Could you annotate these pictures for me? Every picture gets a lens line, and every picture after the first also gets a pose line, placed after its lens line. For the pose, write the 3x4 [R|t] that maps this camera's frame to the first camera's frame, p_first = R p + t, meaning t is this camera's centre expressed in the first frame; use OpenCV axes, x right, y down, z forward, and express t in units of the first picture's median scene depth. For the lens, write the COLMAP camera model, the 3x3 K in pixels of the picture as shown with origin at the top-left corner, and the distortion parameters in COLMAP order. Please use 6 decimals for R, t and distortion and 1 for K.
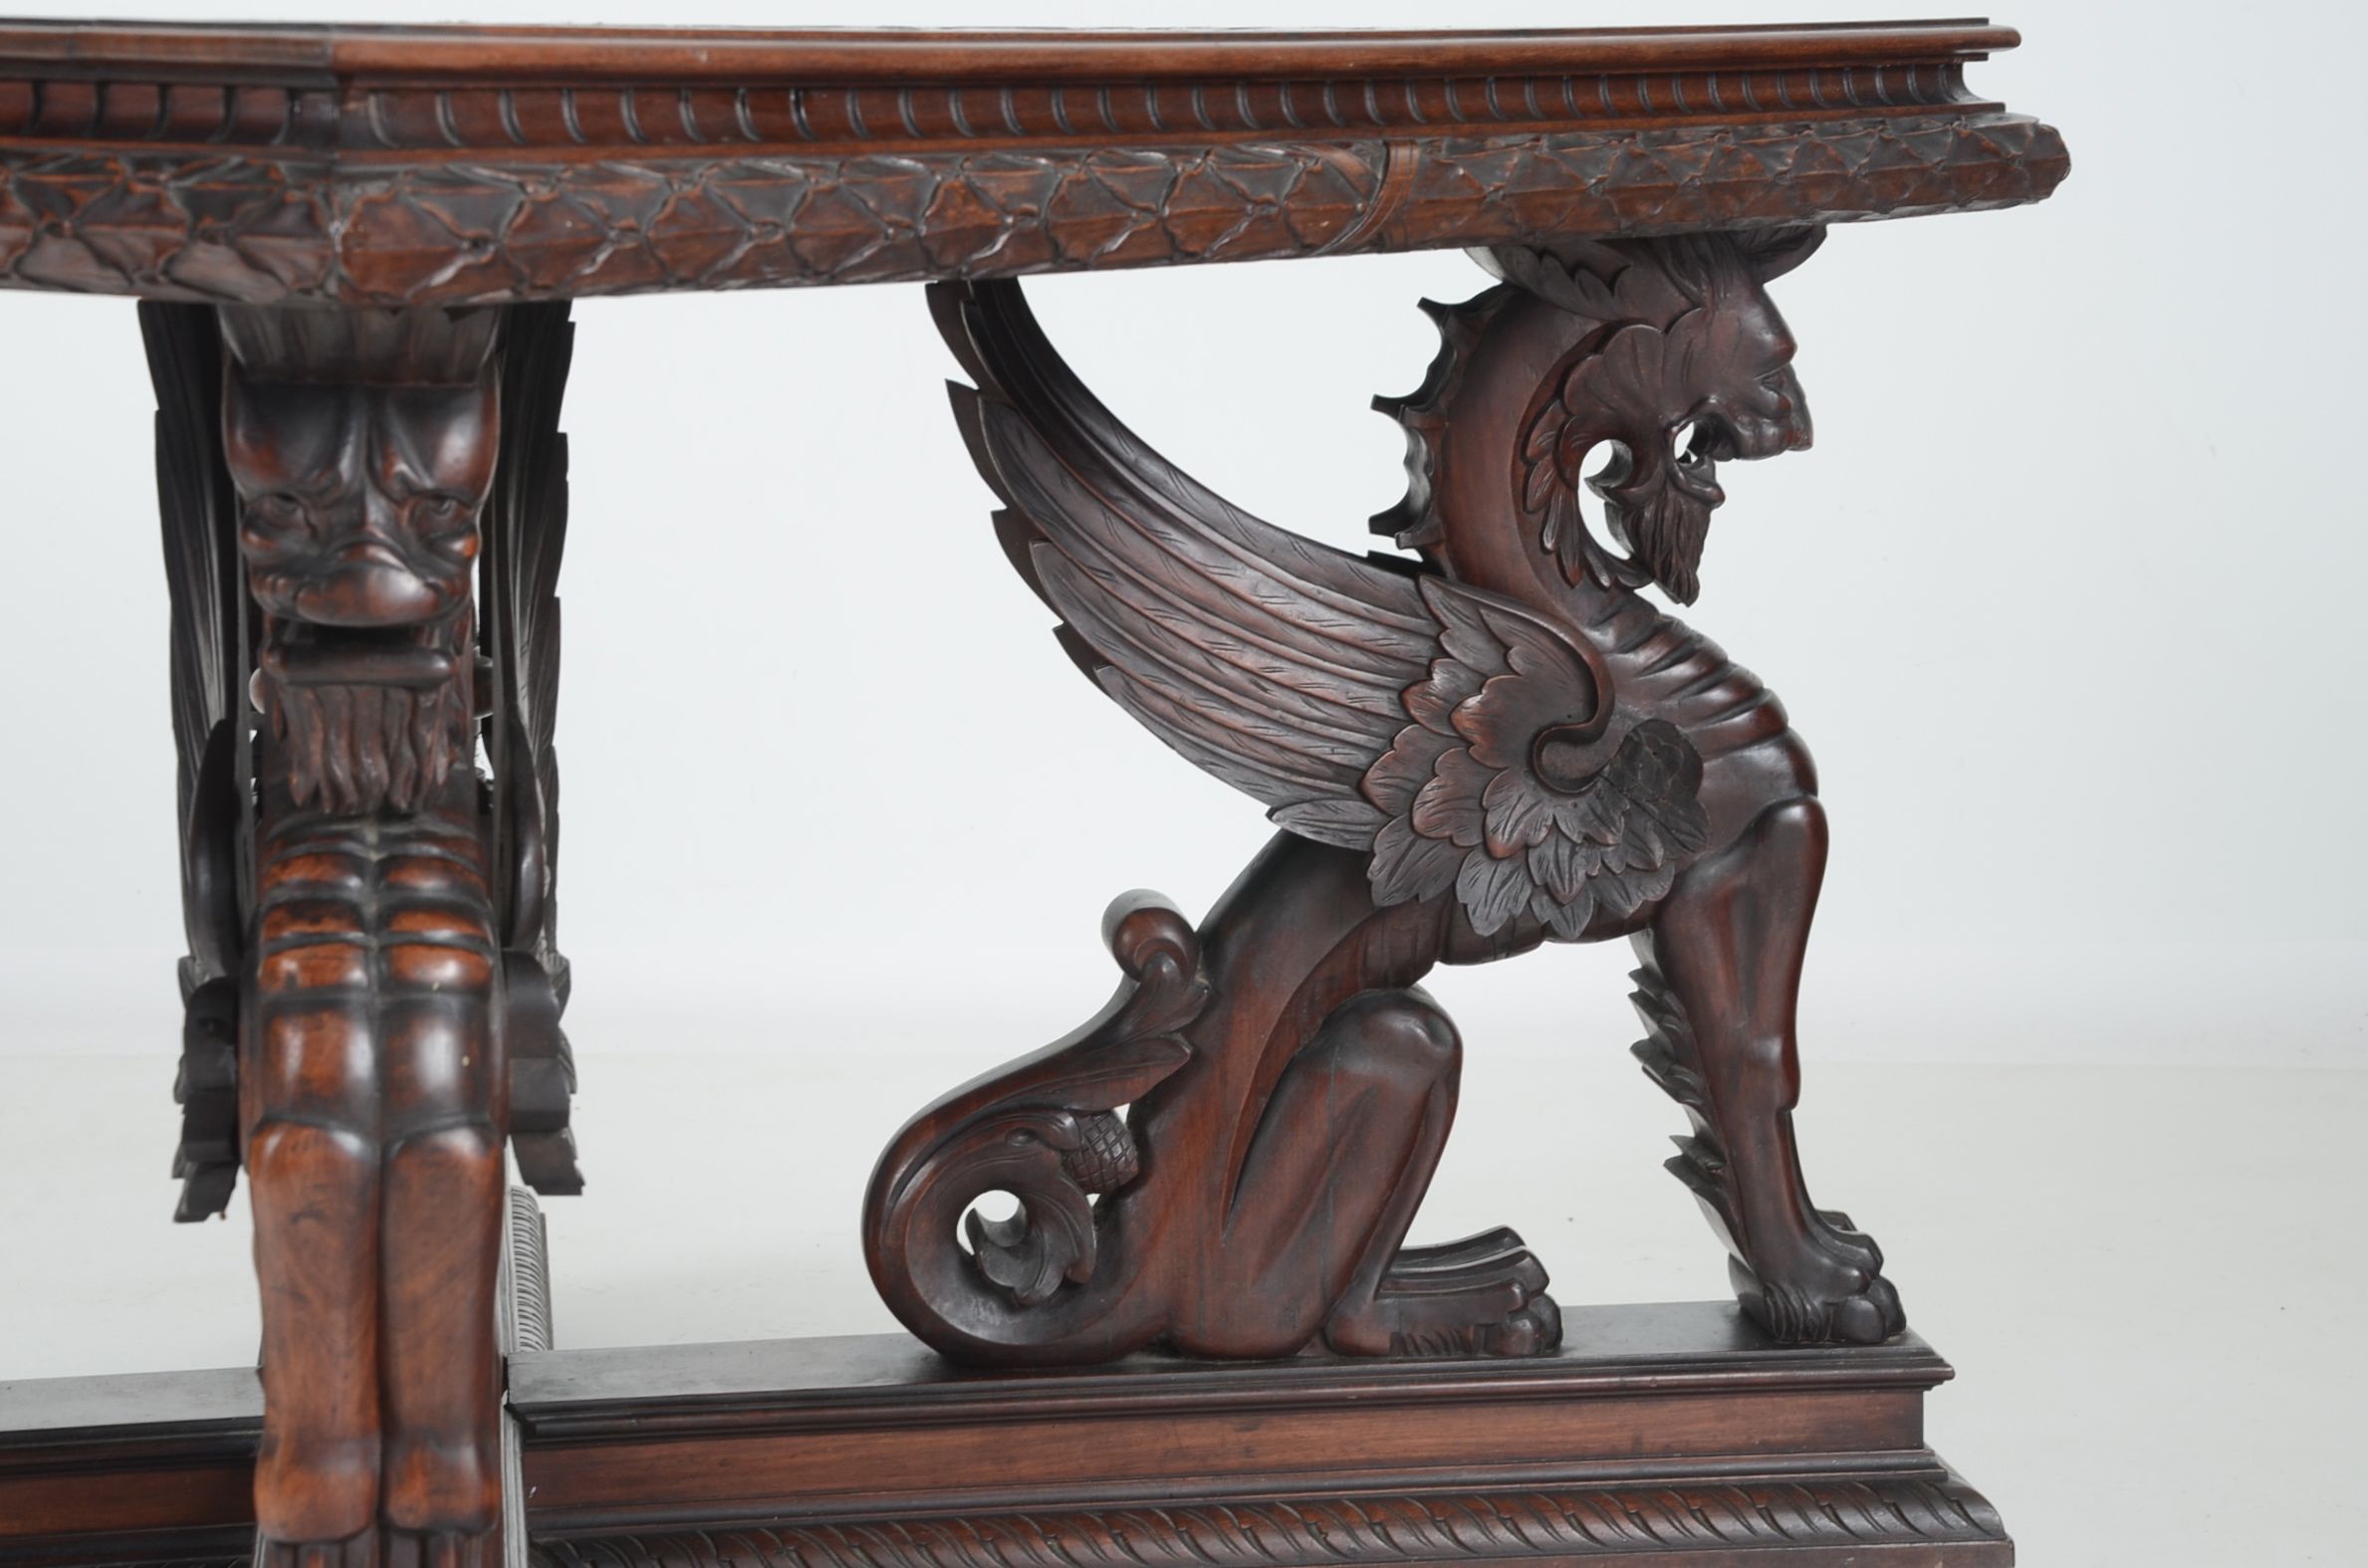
lens RADIAL K [[4976.1, 0, 1197.5], [0, 4976.1, 783.3], [0, 0, 1]] dist [0.234053, 0.000000]
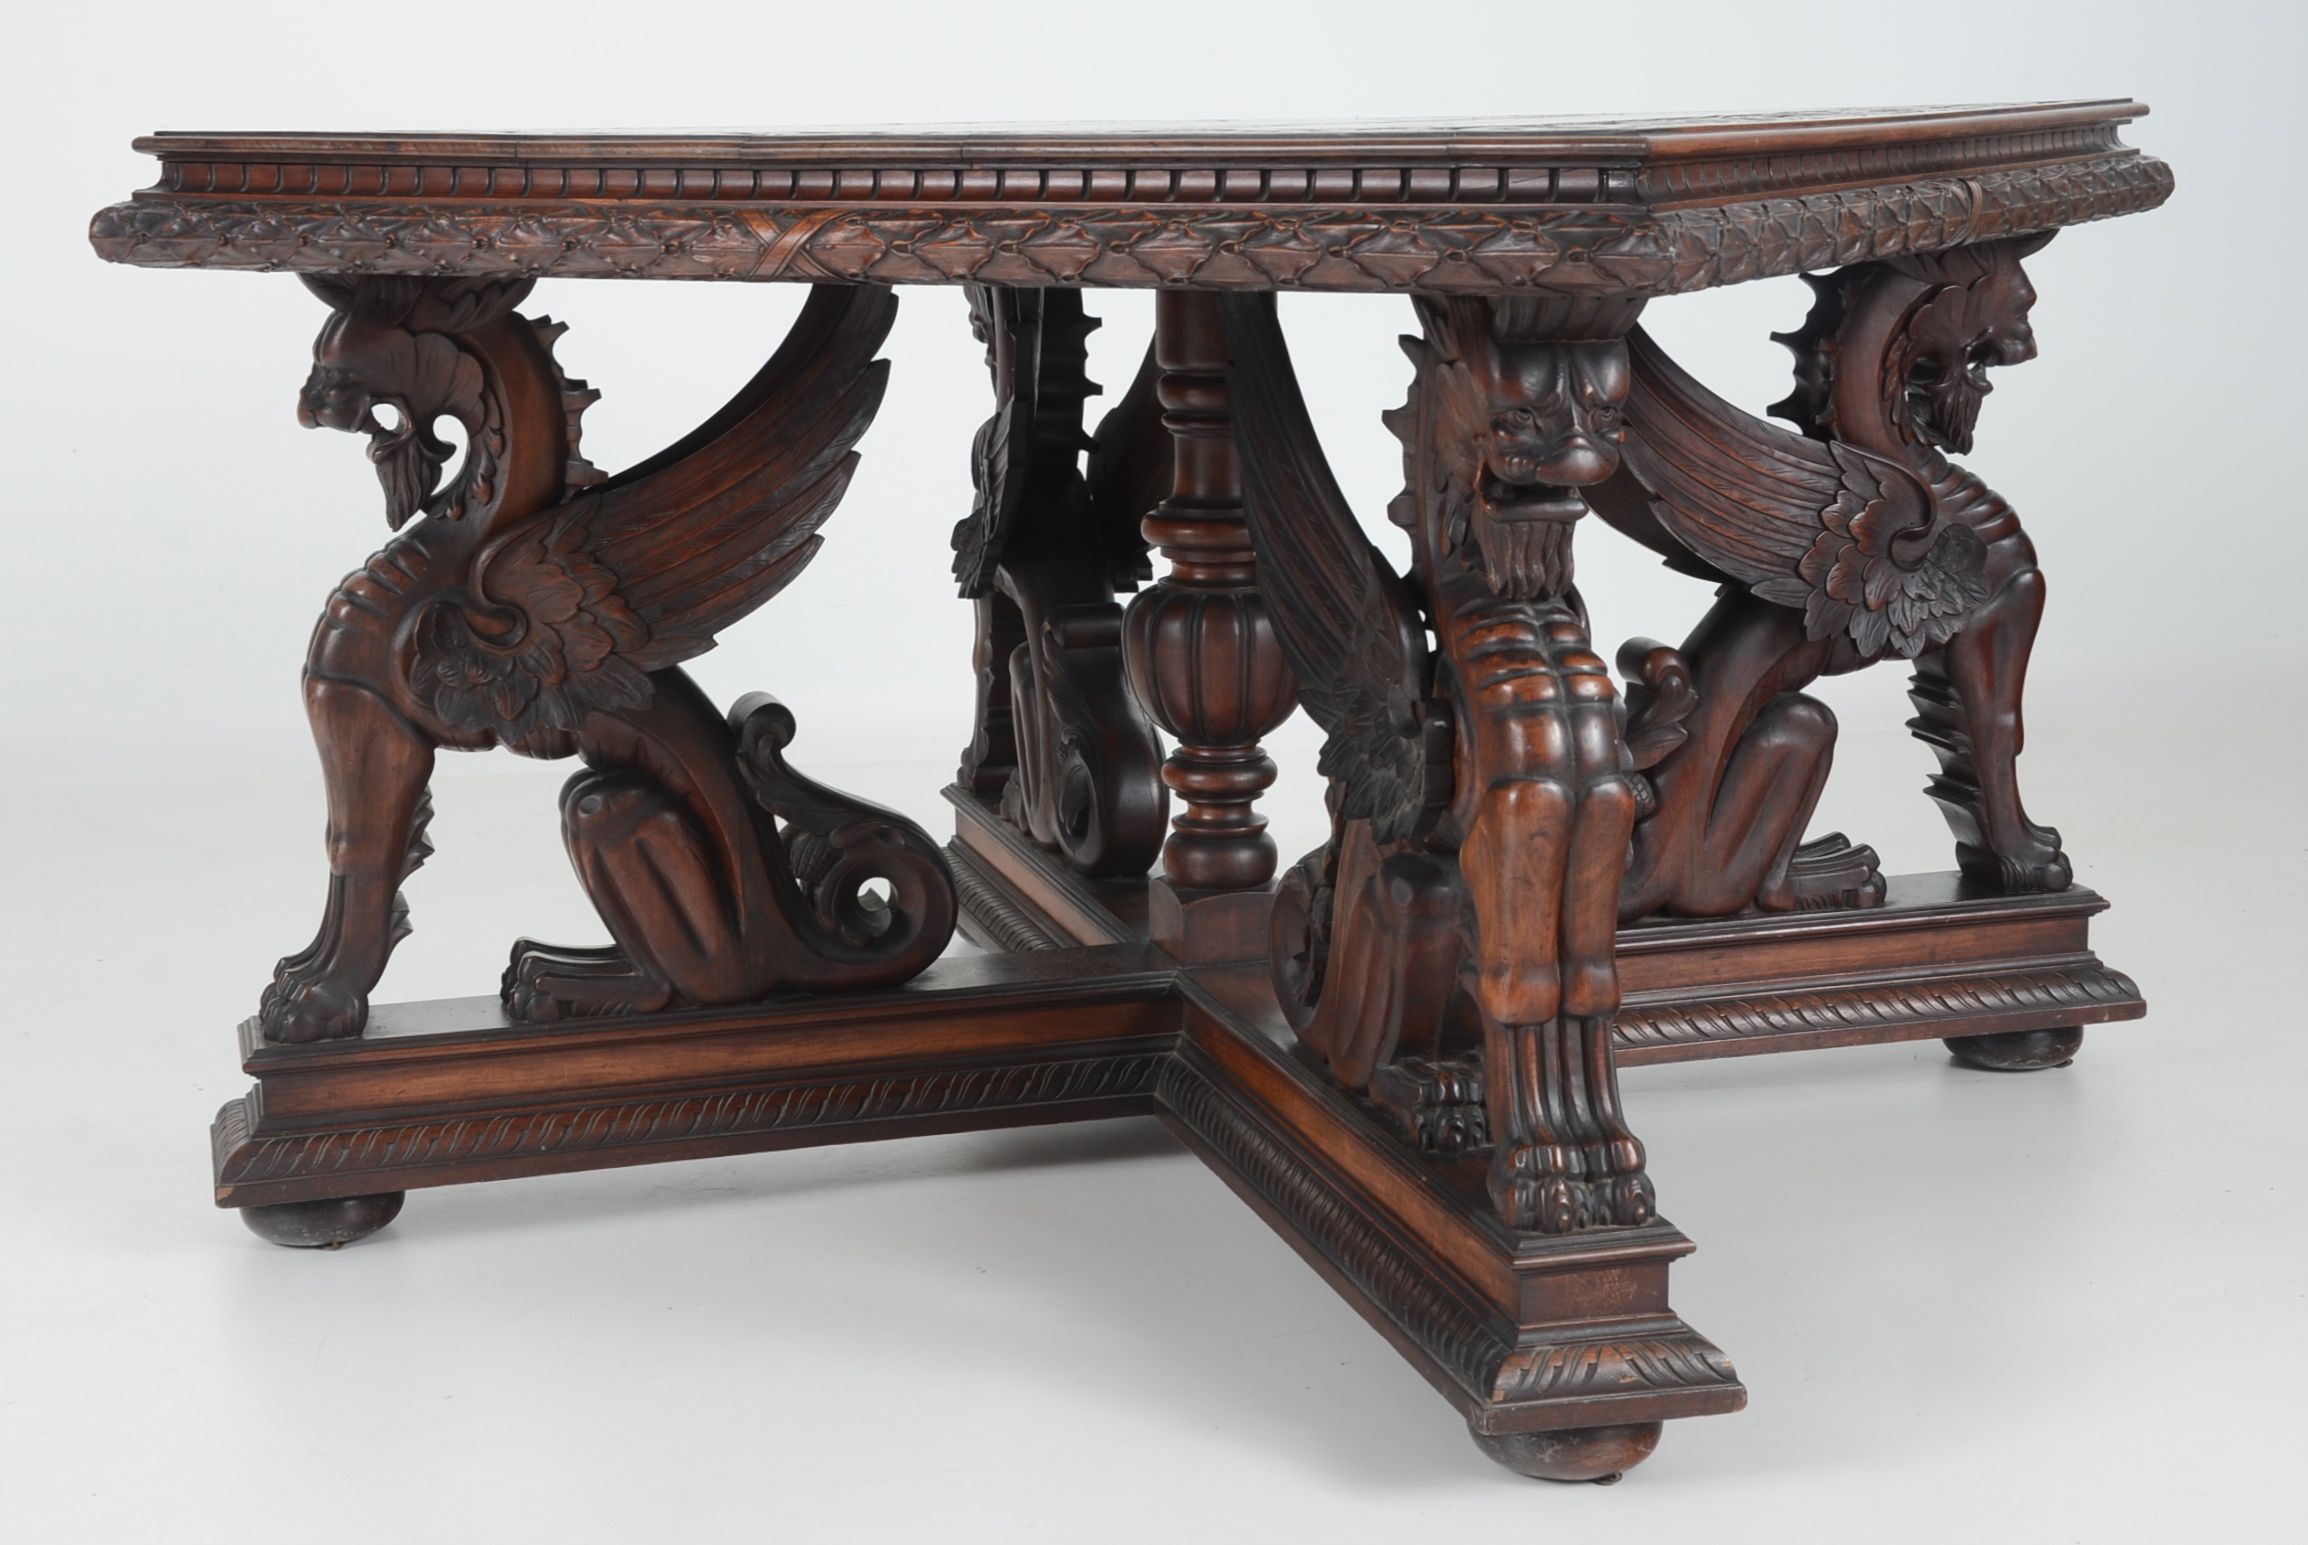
lens RADIAL K [[3366.9, 0, 1186.6], [0, 3366.9, 775.5], [0, 0, 1]] dist [0.127967, 0.000000]
pose [[0.982359, -0.039741, 0.182733, -0.369835], [0.029224, 0.997777, 0.059894, -0.004257], [-0.184707, -0.053498, 0.981336, -0.071933]]
